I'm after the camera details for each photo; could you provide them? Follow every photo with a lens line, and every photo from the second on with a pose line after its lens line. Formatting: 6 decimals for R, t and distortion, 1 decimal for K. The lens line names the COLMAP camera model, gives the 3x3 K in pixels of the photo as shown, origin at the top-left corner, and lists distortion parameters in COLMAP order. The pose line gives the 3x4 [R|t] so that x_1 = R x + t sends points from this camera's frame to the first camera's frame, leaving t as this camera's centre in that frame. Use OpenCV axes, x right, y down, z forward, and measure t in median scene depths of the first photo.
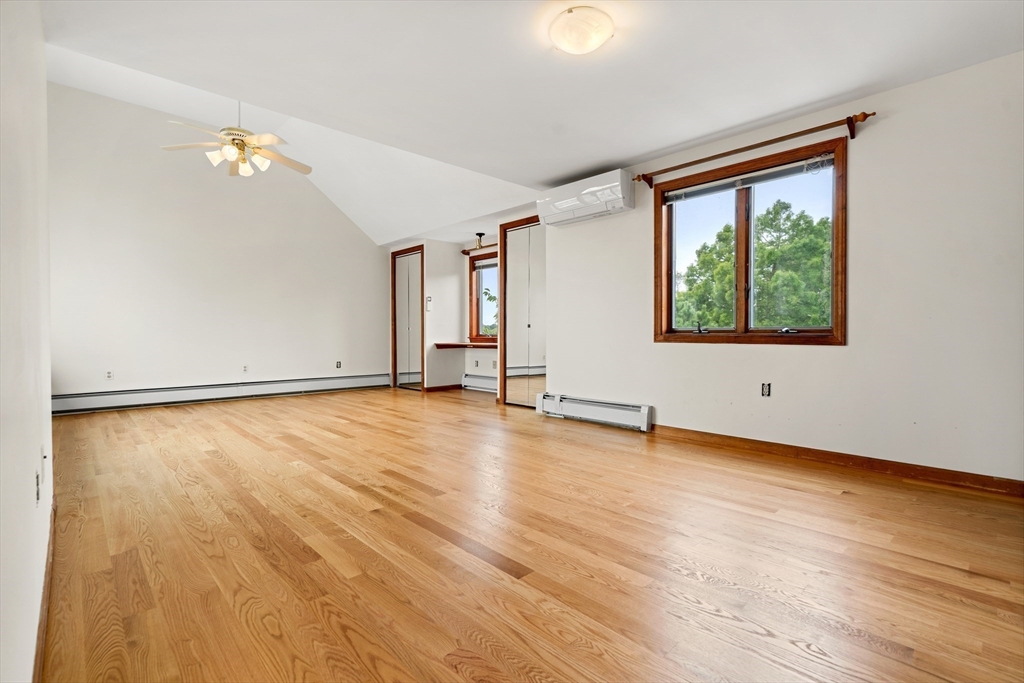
lens RADIAL K [[470.0, 0, 513.8], [0, 470.0, 346.5], [0, 0, 1]] dist [-0.000470, 0.000666]
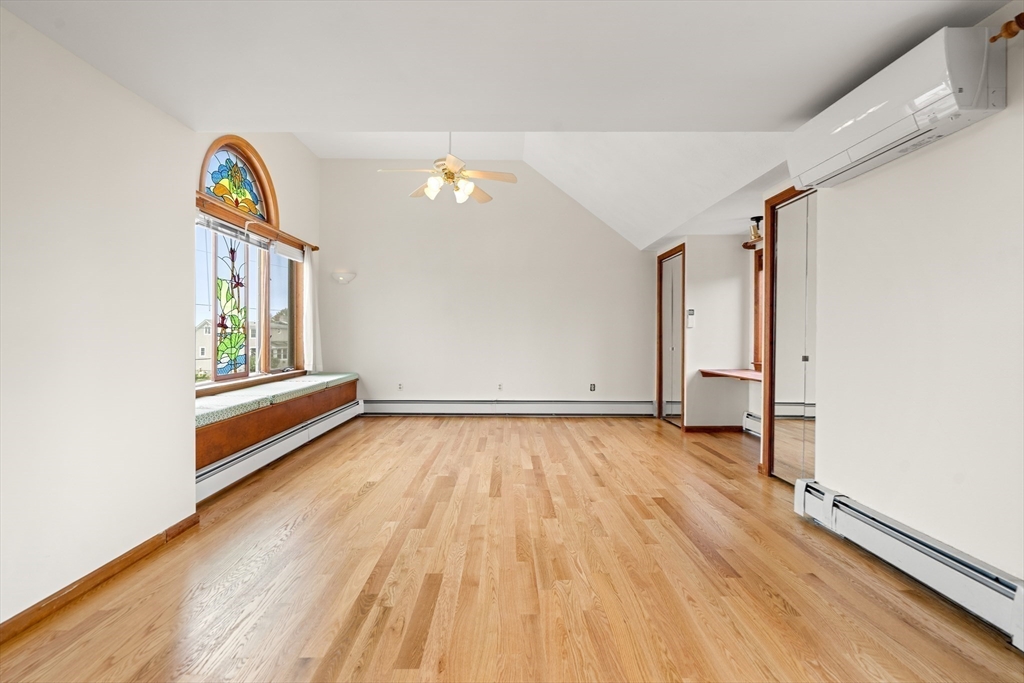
lens RADIAL K [[470.0, 0, 505.6], [0, 470.0, 342.1], [0, 0, 1]] dist [-0.000470, 0.000666]
pose [[0.724802, 0.012771, -0.688839, 0.132161], [-0.021218, 0.999768, -0.003790, -0.042440], [0.688631, 0.017362, 0.724904, 0.229328]]
